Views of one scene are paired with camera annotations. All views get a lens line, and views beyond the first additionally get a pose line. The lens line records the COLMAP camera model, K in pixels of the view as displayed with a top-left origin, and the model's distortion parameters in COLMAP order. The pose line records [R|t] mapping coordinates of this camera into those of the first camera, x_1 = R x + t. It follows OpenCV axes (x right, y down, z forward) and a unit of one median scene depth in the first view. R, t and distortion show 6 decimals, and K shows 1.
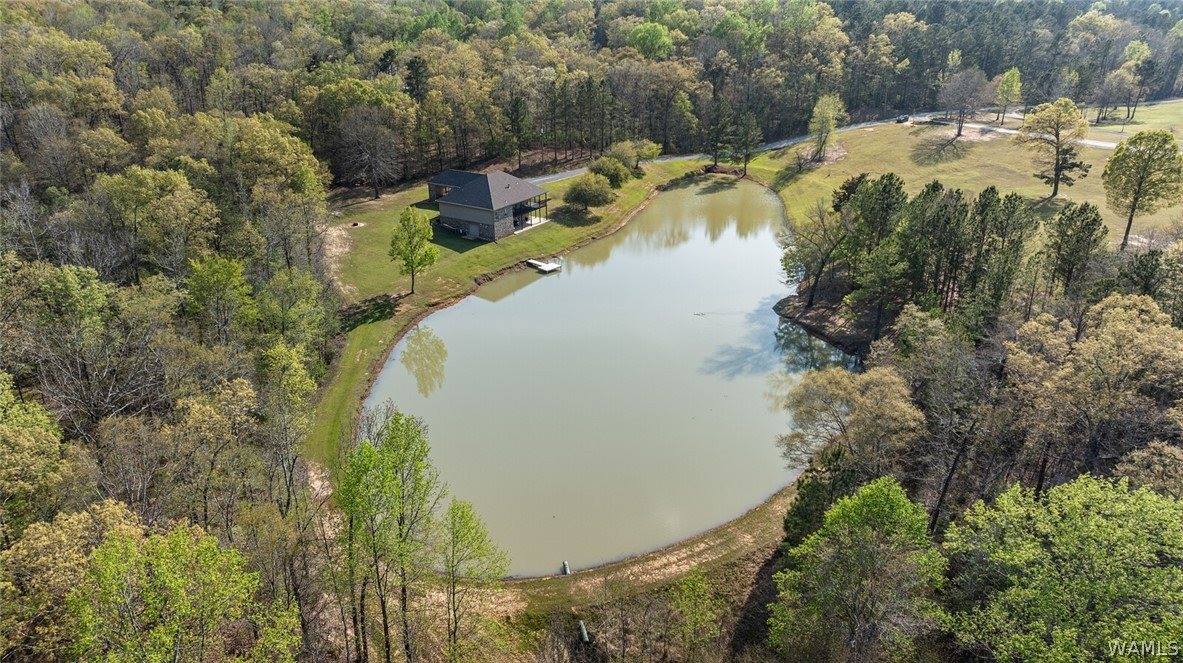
lens RADIAL K [[824.3, 0, 591.5], [0, 824.3, 331.5], [0, 0, 1]] dist [-0.110293, -0.000774]
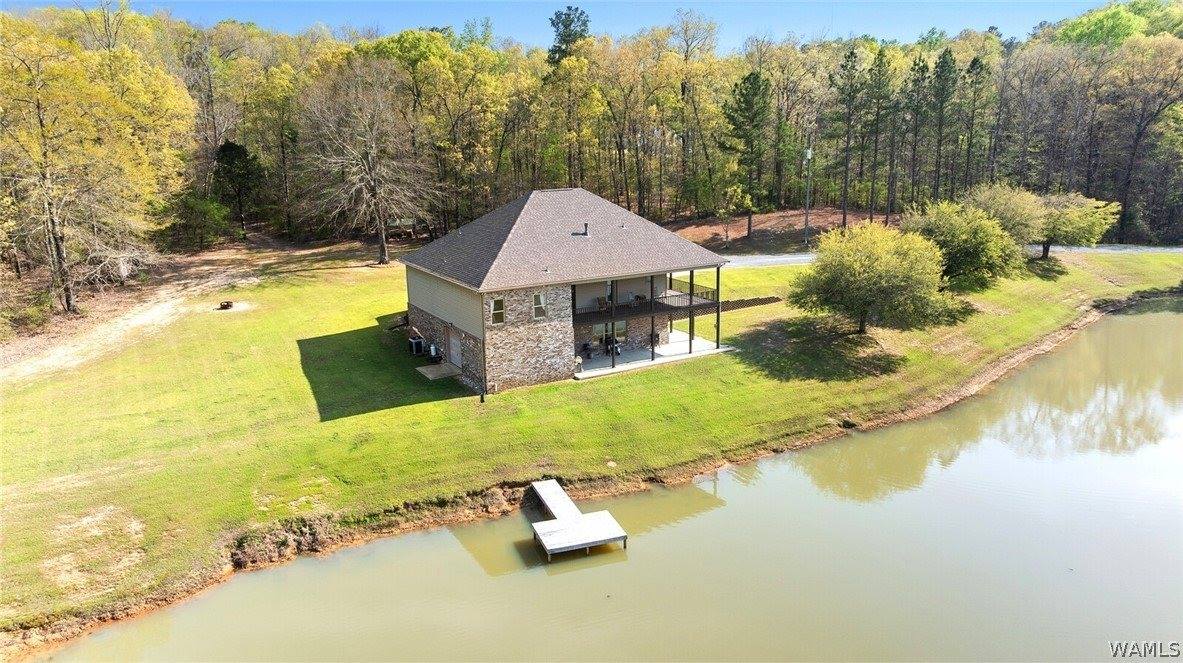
lens RADIAL K [[832.4, 0, 591.5], [0, 832.4, 331.5], [0, 0, 1]] dist [-0.009138, -0.001795]
pose [[0.896250, 0.092184, -0.433864, 0.040438], [-0.161437, 0.978870, -0.125504, -0.082613], [0.413127, 0.182525, 0.892195, 0.608867]]
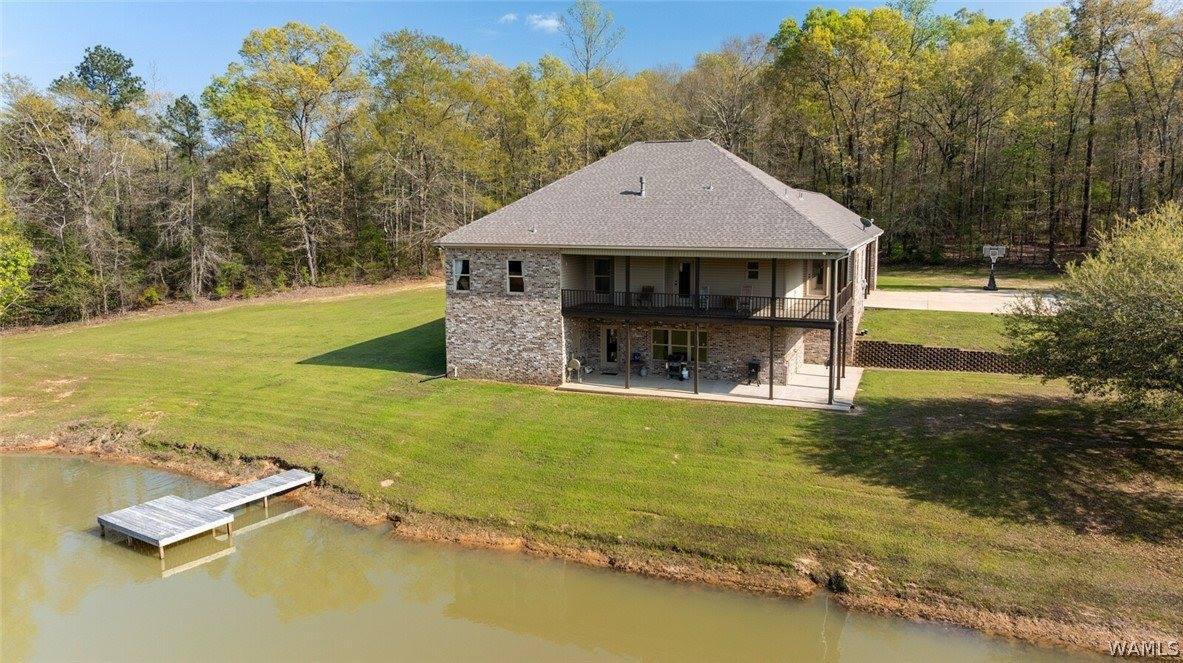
lens RADIAL K [[832.4, 0, 591.5], [0, 832.4, 331.5], [0, 0, 1]] dist [-0.009138, -0.001795]
pose [[0.197370, 0.141320, -0.970090, 0.105399], [-0.384532, 0.921412, 0.055993, -0.126221], [0.901765, 0.361979, 0.236201, 0.807324]]
